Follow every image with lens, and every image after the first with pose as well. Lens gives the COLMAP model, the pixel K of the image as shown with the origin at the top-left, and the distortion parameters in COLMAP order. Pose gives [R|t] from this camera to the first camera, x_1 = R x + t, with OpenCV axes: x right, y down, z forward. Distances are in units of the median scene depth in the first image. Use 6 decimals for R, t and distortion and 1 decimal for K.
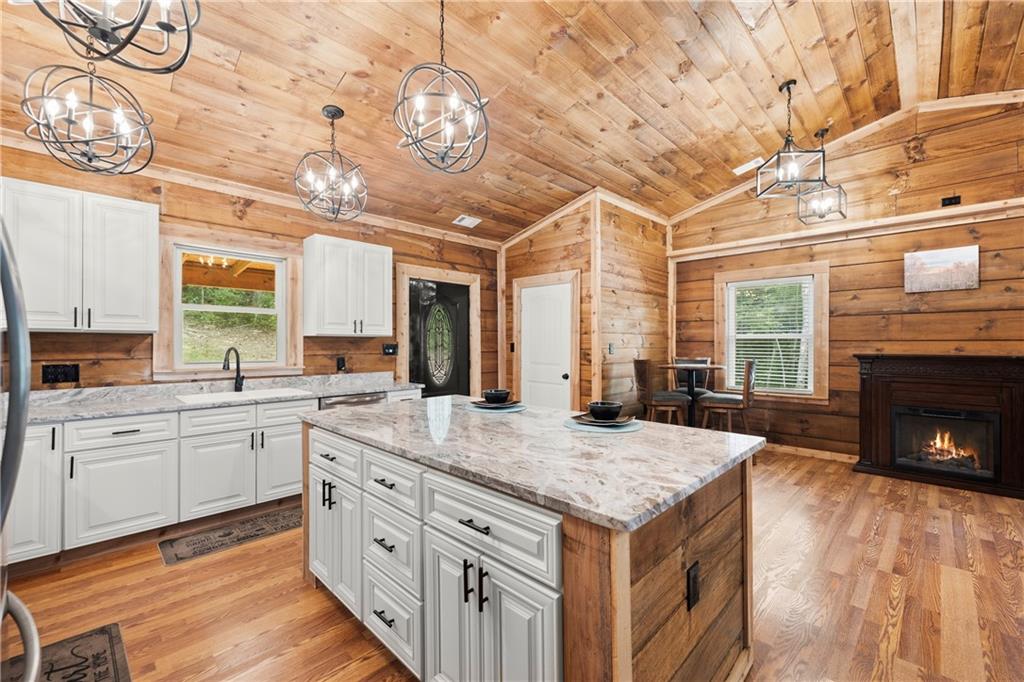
lens RADIAL K [[422.5, 0, 510.0], [0, 422.5, 342.4], [0, 0, 1]] dist [0.002102, -0.000807]
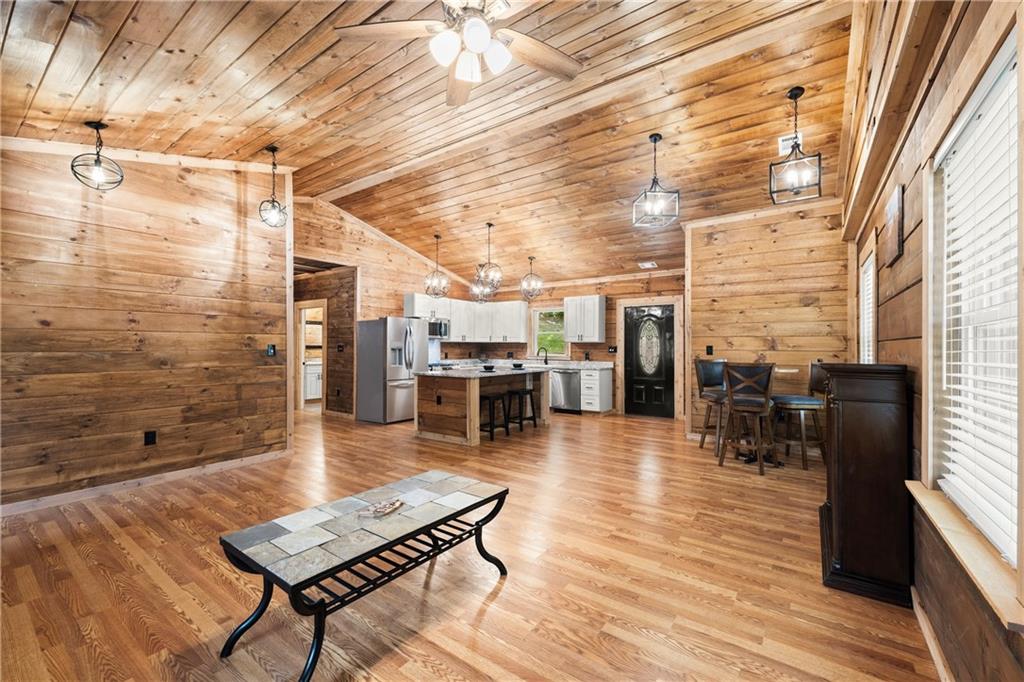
lens RADIAL K [[422.5, 0, 512.0], [0, 422.5, 345.7], [0, 0, 1]] dist [0.002102, -0.000807]
pose [[0.154756, -0.003765, -0.987946, 1.439247], [-0.002934, 0.999987, -0.004271, 0.009259], [0.987948, 0.003559, 0.154743, 0.314618]]
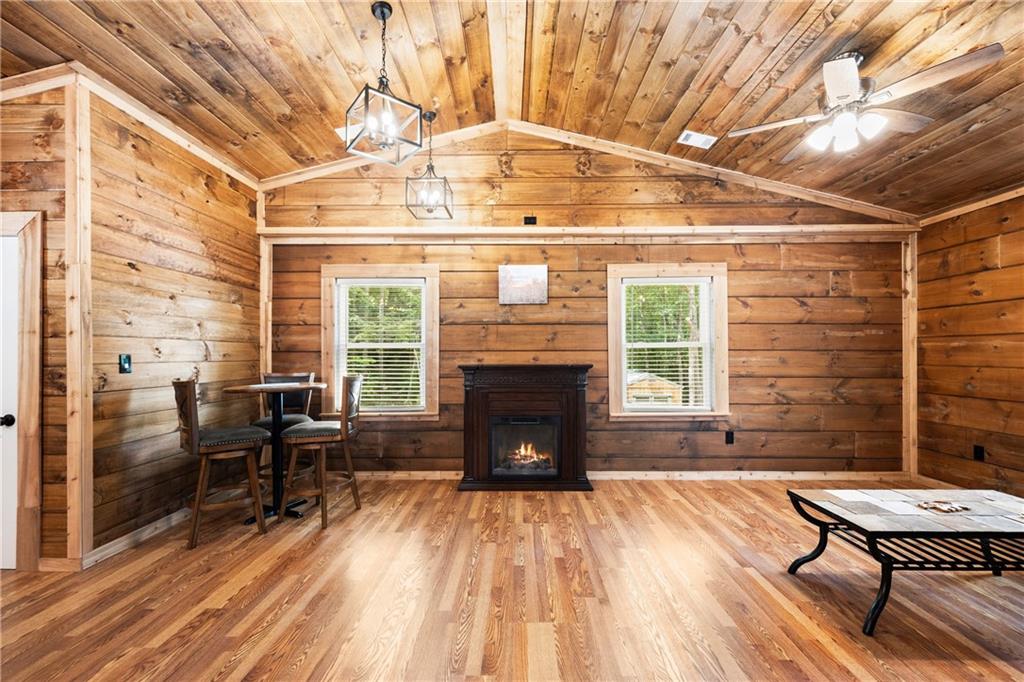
lens RADIAL K [[422.5, 0, 512.6], [0, 422.5, 350.7], [0, 0, 1]] dist [0.002102, -0.000807]
pose [[0.714599, 0.002746, 0.699529, 0.236605], [0.001168, 0.999986, -0.005119, 0.000471], [-0.699533, 0.004475, 0.714586, 0.241453]]
